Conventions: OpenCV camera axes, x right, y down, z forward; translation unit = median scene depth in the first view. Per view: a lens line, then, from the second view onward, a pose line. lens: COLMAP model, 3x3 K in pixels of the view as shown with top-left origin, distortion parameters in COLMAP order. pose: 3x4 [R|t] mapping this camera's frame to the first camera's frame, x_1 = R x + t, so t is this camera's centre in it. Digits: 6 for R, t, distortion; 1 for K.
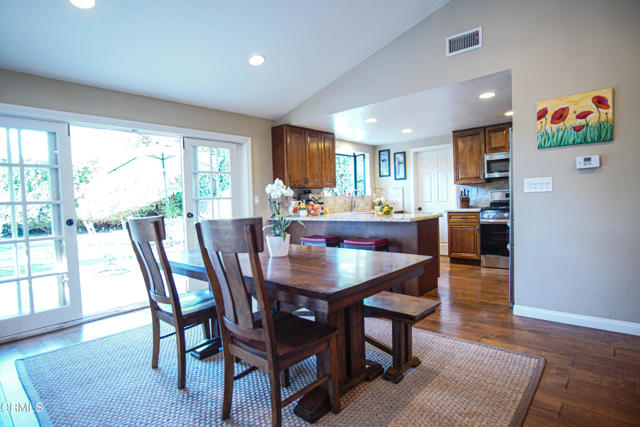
lens RADIAL K [[336.9, 0, 311.0], [0, 336.9, 215.1], [0, 0, 1]] dist [-0.022255, -0.000259]
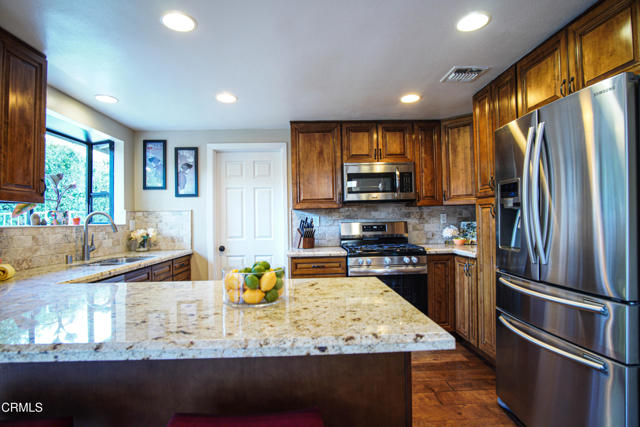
lens RADIAL K [[336.9, 0, 311.0], [0, 336.9, 215.1], [0, 0, 1]] dist [-0.022255, -0.000259]
pose [[0.717977, 0.031416, 0.695357, 0.029326], [0.019455, 0.997685, -0.065163, -0.035403], [-0.695795, 0.060314, 0.715704, 0.472257]]
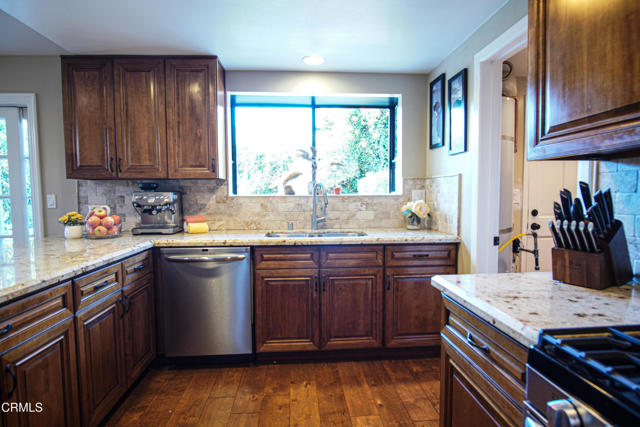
lens RADIAL K [[336.9, 0, 311.0], [0, 336.9, 215.1], [0, 0, 1]] dist [-0.022255, -0.000259]
pose [[0.734699, 0.066786, -0.675097, 0.402504], [-0.042704, 0.997722, 0.052228, -0.052544], [0.677047, -0.009542, 0.735878, 0.646135]]
